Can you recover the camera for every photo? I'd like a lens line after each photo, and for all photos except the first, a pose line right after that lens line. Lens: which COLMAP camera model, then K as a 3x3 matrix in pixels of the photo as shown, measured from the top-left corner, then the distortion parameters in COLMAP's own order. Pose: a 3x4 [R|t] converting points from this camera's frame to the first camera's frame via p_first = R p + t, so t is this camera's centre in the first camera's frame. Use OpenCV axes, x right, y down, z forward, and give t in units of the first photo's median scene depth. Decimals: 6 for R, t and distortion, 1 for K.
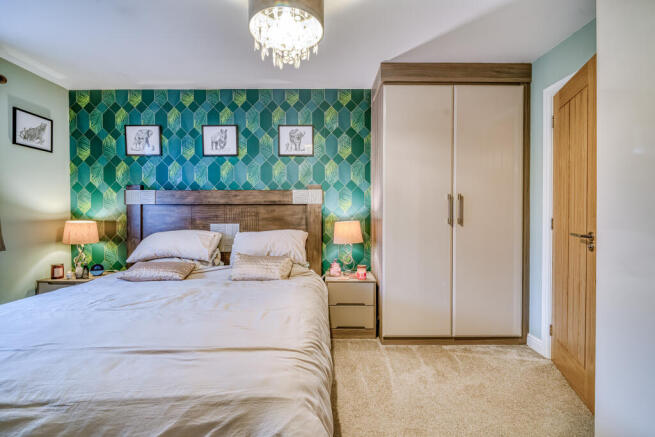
lens RADIAL K [[303.6, 0, 327.8], [0, 303.6, 216.2], [0, 0, 1]] dist [0.000768, -0.005807]
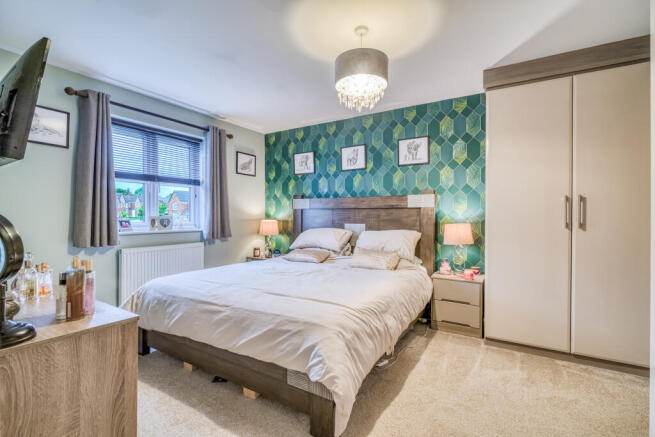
lens RADIAL K [[303.6, 0, 327.8], [0, 303.6, 216.2], [0, 0, 1]] dist [0.000768, -0.005807]
pose [[0.847397, 0.004891, -0.530938, 0.232558], [-0.008569, 0.999953, -0.004465, -0.000050], [0.530891, 0.008333, 0.847399, -0.127917]]
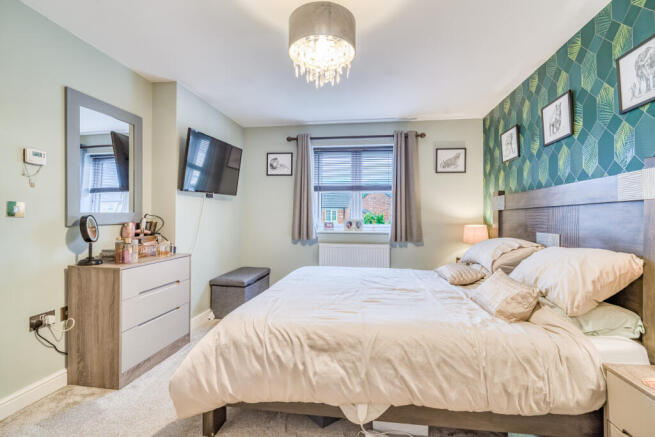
lens RADIAL K [[303.6, 0, 327.8], [0, 303.6, 216.2], [0, 0, 1]] dist [0.000768, -0.005807]
pose [[-0.149776, -0.006474, -0.988699, 0.461091], [-0.013827, 0.999894, -0.004453, -0.005966], [0.988623, 0.013004, -0.149850, 0.576140]]
